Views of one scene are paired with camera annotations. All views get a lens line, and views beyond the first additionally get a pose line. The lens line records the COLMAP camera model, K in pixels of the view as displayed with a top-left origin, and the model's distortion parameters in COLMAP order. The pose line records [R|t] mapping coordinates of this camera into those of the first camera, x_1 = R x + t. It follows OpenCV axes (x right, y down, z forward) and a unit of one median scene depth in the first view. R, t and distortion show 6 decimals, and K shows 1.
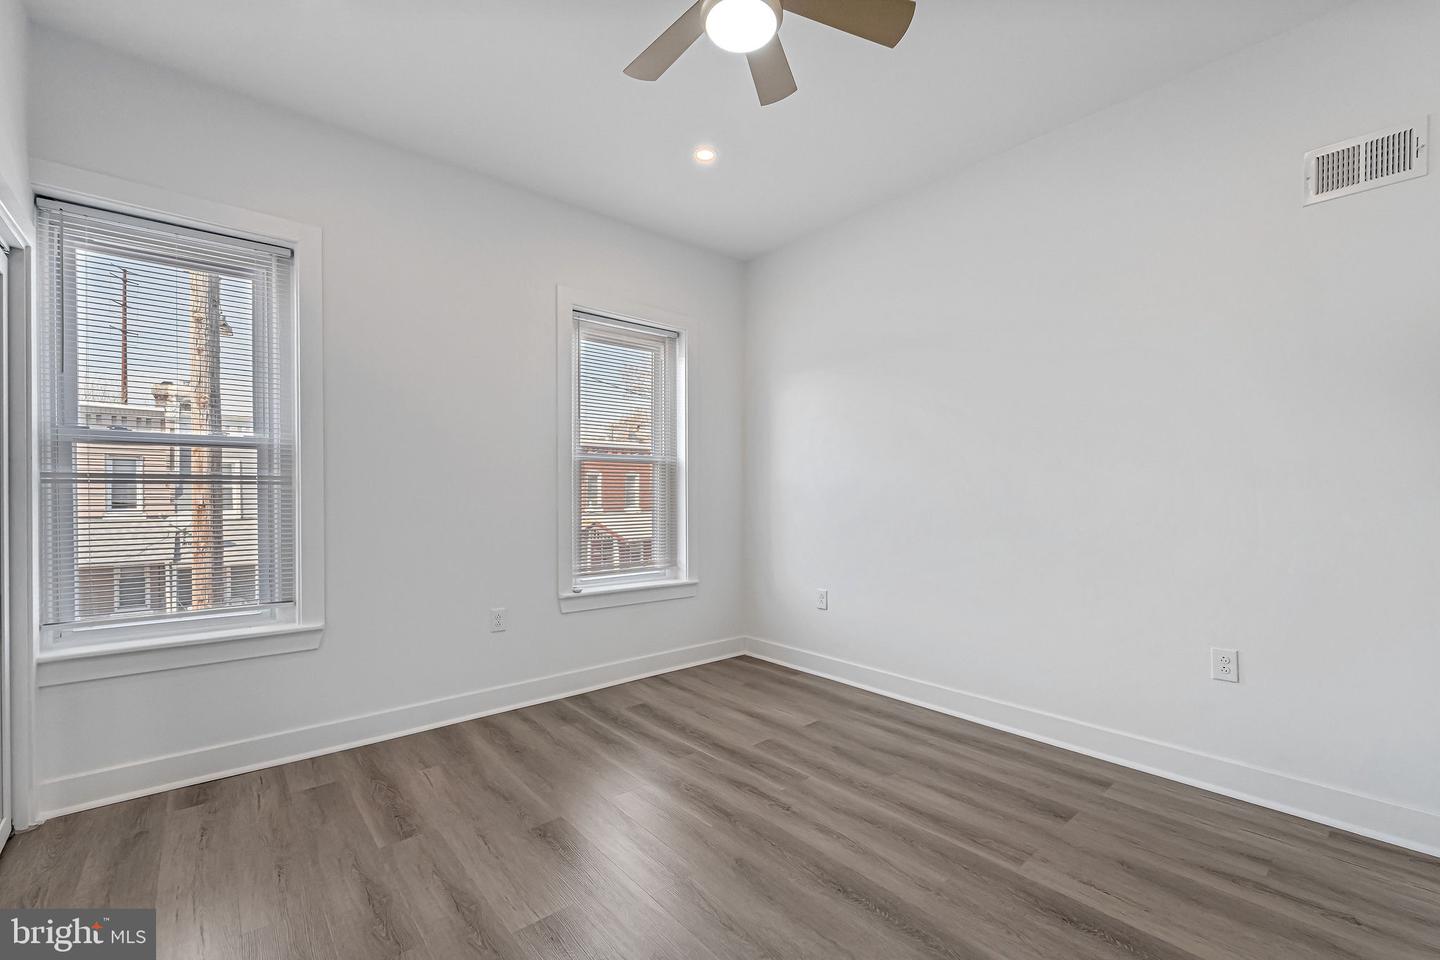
lens RADIAL K [[594.3, 0, 726.8], [0, 594.3, 494.9], [0, 0, 1]] dist [-0.000135, -0.001241]
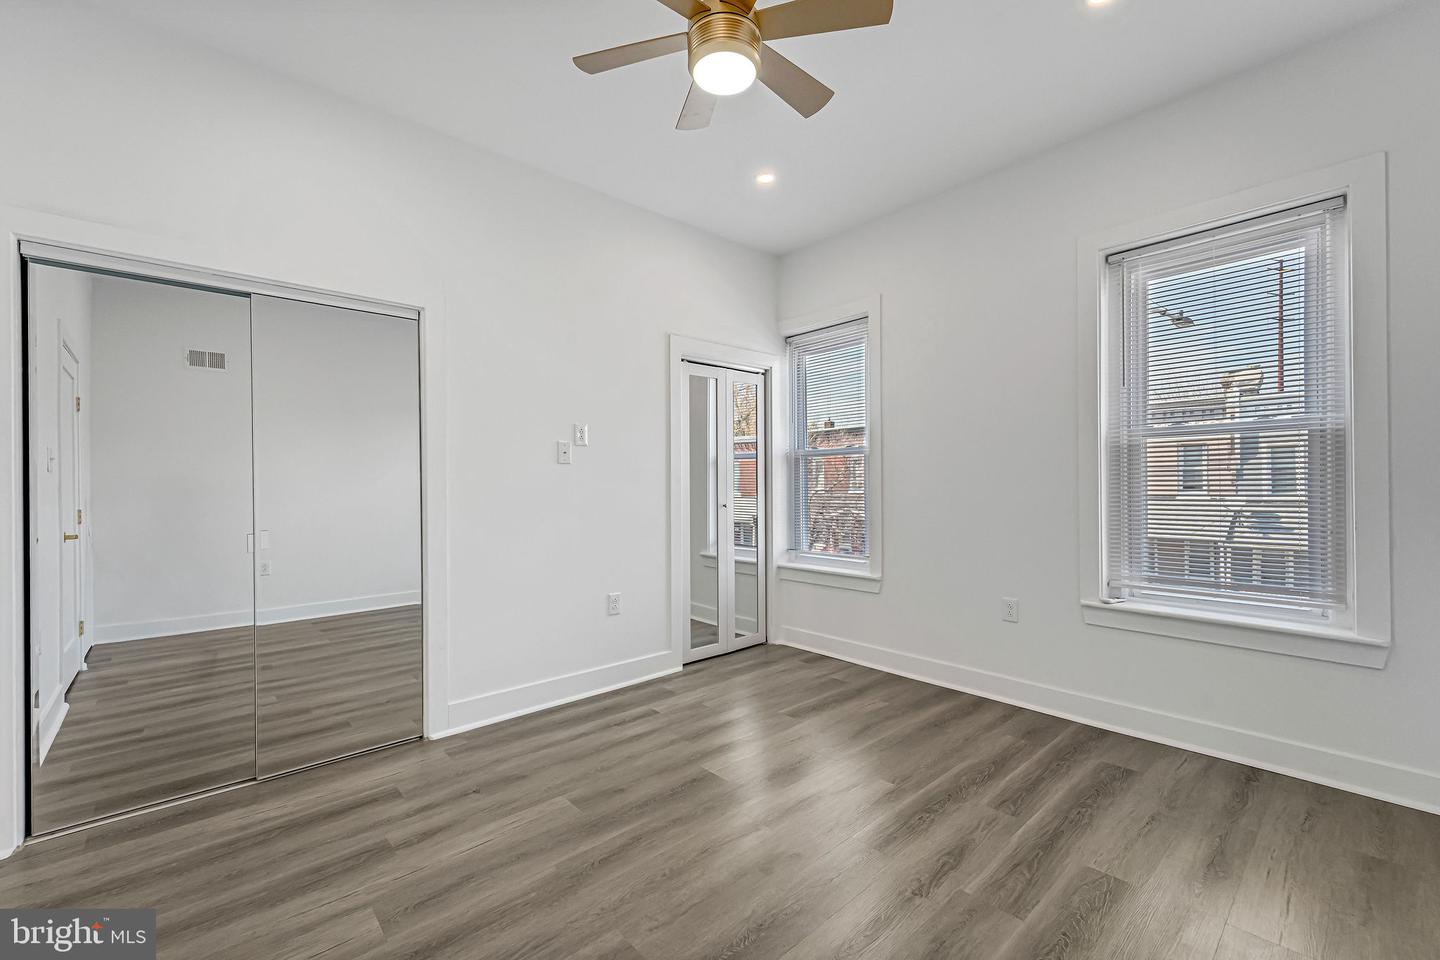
lens RADIAL K [[594.3, 0, 726.2], [0, 594.3, 481.0], [0, 0, 1]] dist [-0.000135, -0.001241]
pose [[0.023904, -0.007102, -0.999689, 0.683619], [0.009534, 0.999931, -0.006876, -0.001282], [0.999669, -0.009367, 0.023970, 0.585905]]
